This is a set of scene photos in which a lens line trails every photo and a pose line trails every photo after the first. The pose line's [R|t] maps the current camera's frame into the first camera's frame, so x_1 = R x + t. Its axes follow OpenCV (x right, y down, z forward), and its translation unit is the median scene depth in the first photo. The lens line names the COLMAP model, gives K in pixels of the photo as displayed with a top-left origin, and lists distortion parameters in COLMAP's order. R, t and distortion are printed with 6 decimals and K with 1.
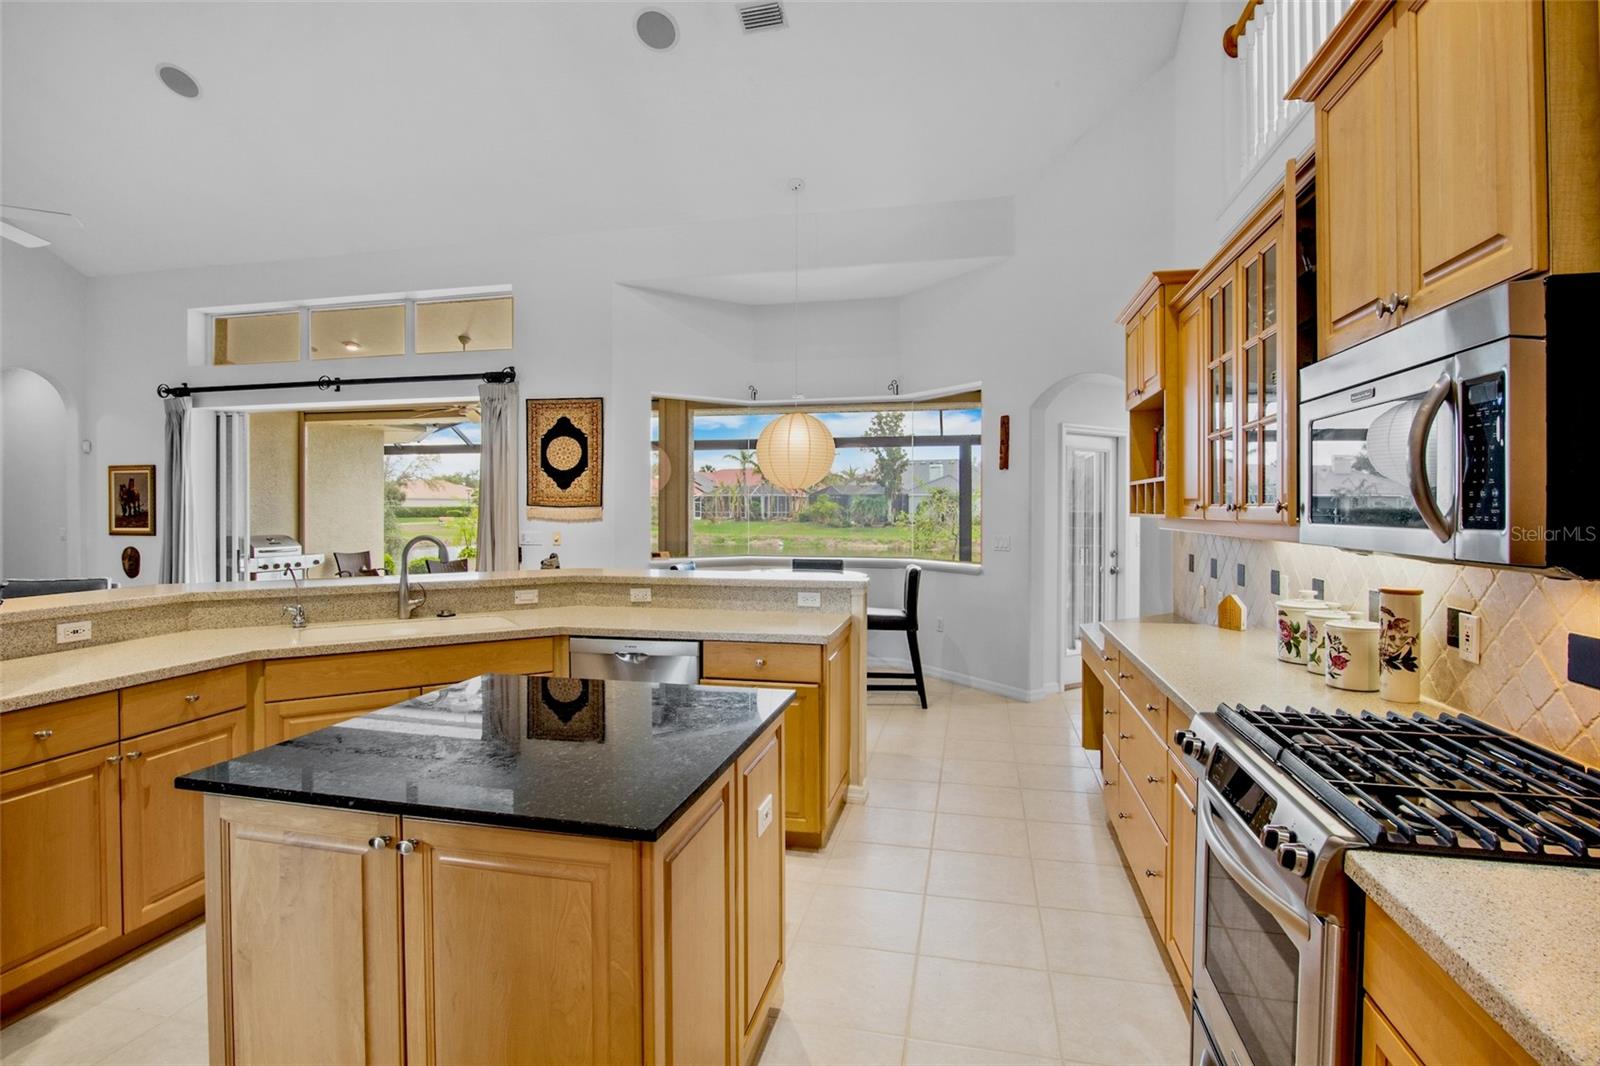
lens RADIAL K [[788.2, 0, 797.4], [0, 788.2, 516.3], [0, 0, 1]] dist [-0.018975, 0.001562]
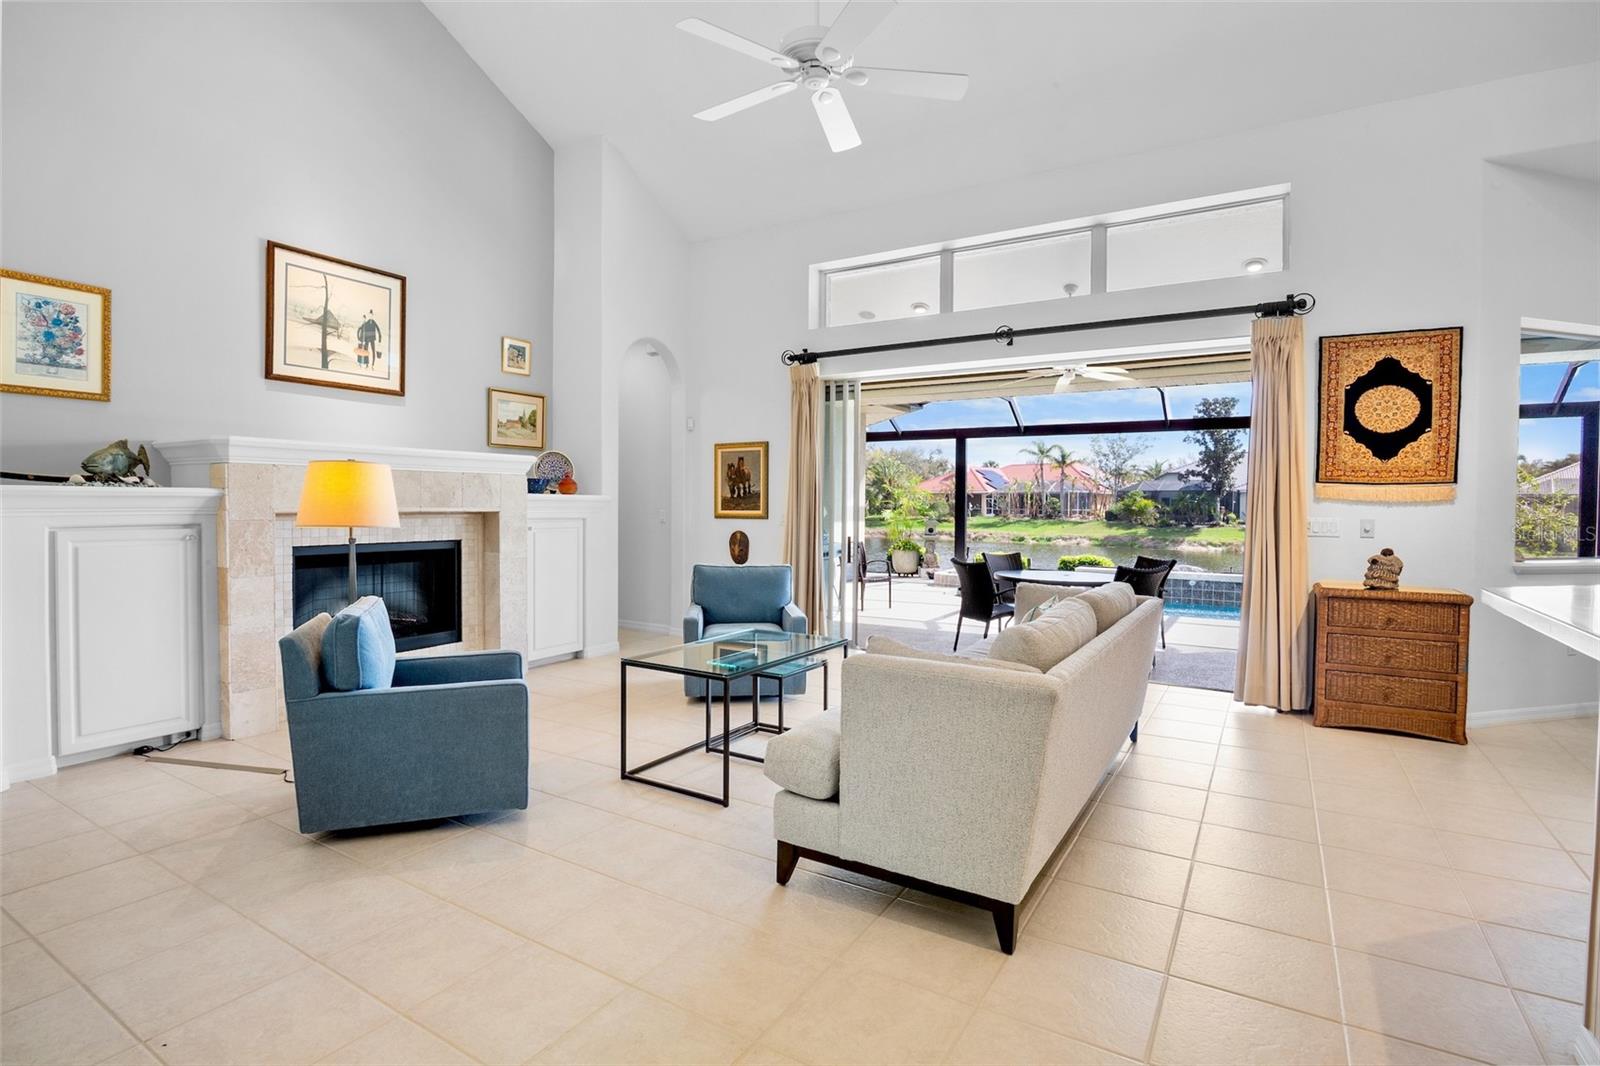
lens RADIAL K [[788.2, 0, 800.3], [0, 788.2, 515.8], [0, 0, 1]] dist [-0.018975, 0.001562]
pose [[0.948078, 0.011160, -0.317842, -0.568840], [-0.010396, 0.999938, 0.004099, 0.019103], [0.317868, -0.000582, 0.948135, 0.159147]]
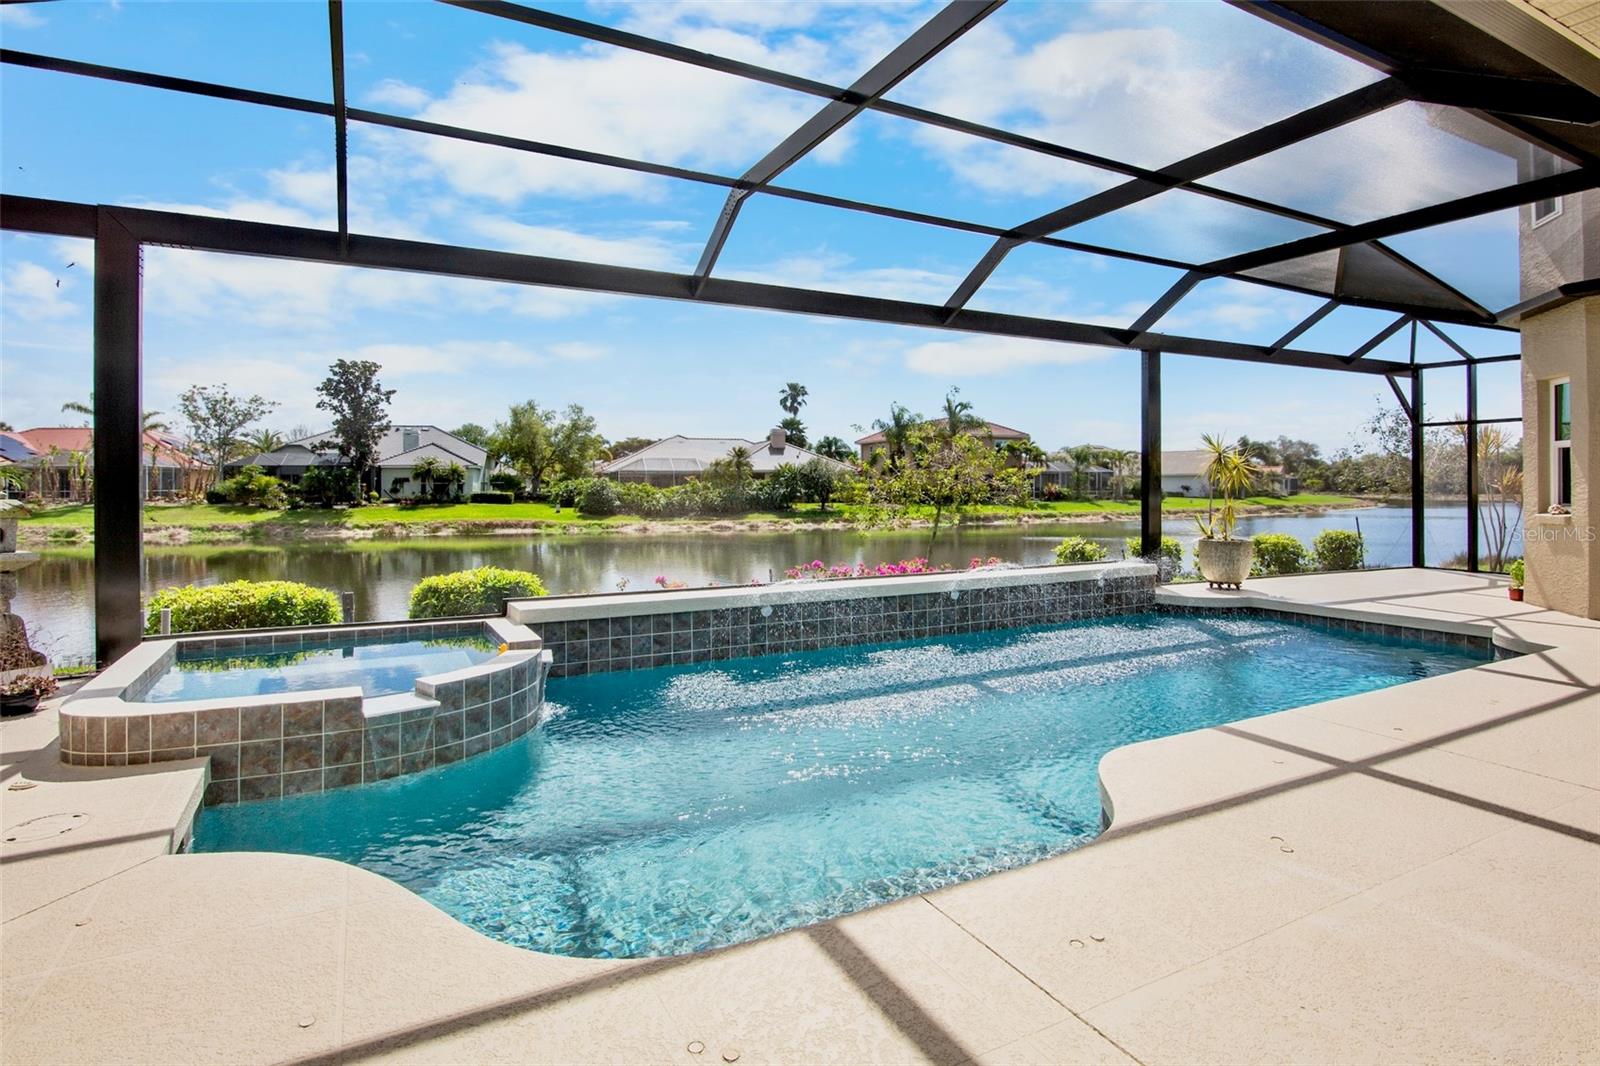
lens RADIAL K [[788.2, 0, 790.4], [0, 788.2, 484.3], [0, 0, 1]] dist [-0.018975, 0.001562]
pose [[0.751499, -0.003738, 0.659724, -0.870940], [0.012663, 0.999881, -0.008759, 0.033047], [-0.659613, 0.014936, 0.751457, 1.565249]]
